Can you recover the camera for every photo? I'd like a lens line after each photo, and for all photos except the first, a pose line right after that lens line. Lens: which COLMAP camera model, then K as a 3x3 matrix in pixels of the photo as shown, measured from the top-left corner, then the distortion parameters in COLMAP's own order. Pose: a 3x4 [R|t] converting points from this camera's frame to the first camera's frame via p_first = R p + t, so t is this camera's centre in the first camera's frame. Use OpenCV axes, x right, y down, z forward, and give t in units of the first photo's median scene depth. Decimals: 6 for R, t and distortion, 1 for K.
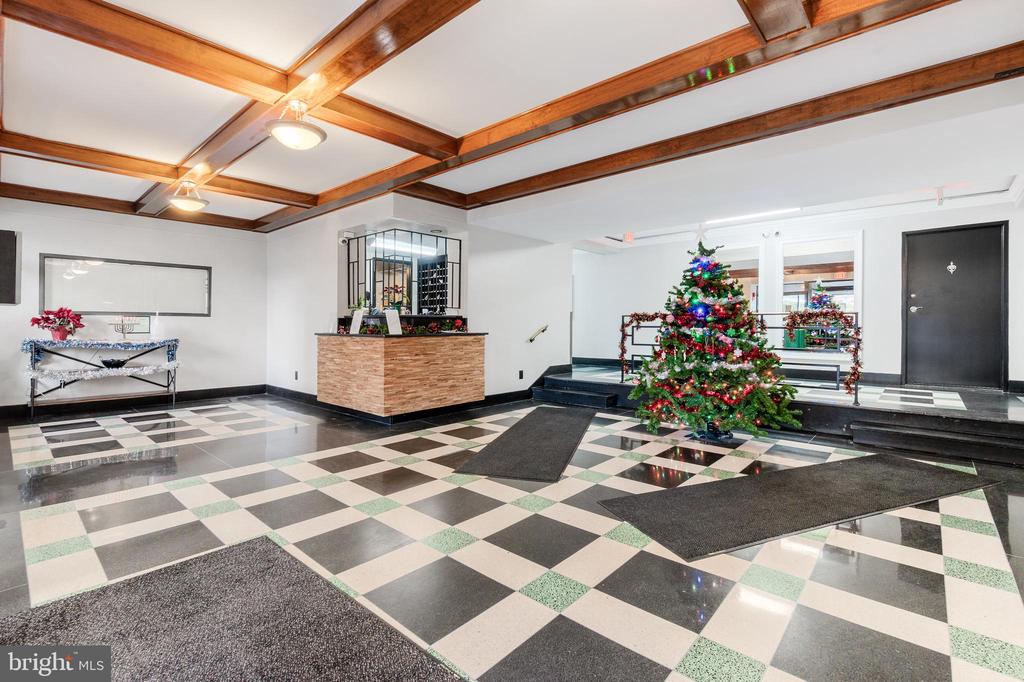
lens RADIAL K [[448.4, 0, 501.3], [0, 448.4, 322.5], [0, 0, 1]] dist [0.006409, -0.000261]
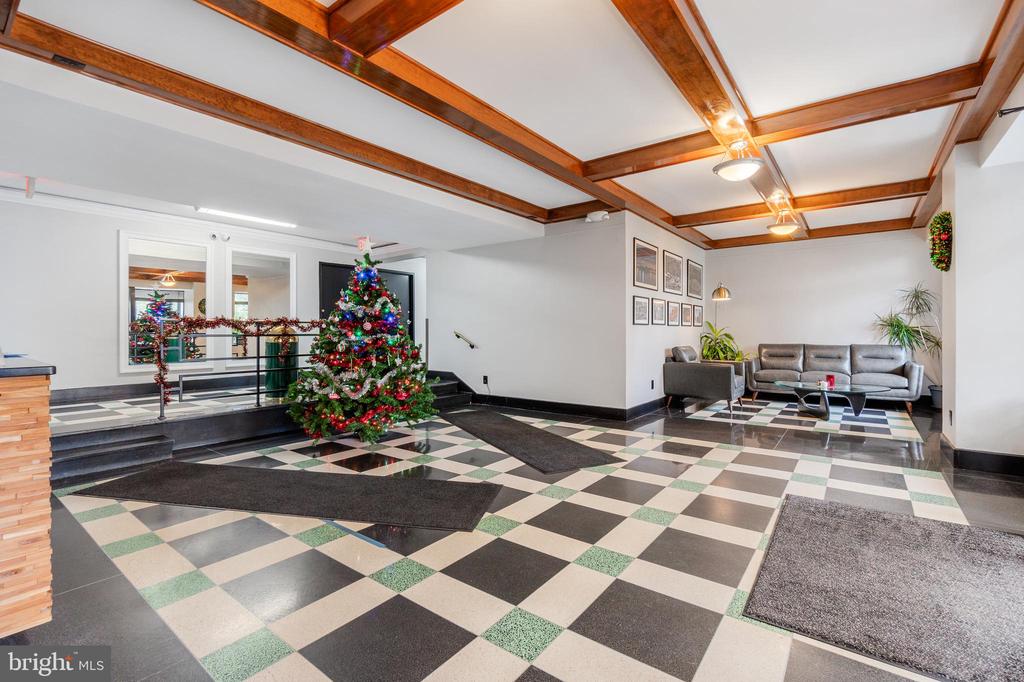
lens RADIAL K [[448.4, 0, 512.4], [0, 448.4, 334.7], [0, 0, 1]] dist [0.006409, -0.000261]
pose [[-0.060537, -0.009633, 0.998119, -0.963661], [0.002240, 0.999950, 0.009787, 0.002094], [-0.998163, 0.002828, -0.060513, 1.104713]]
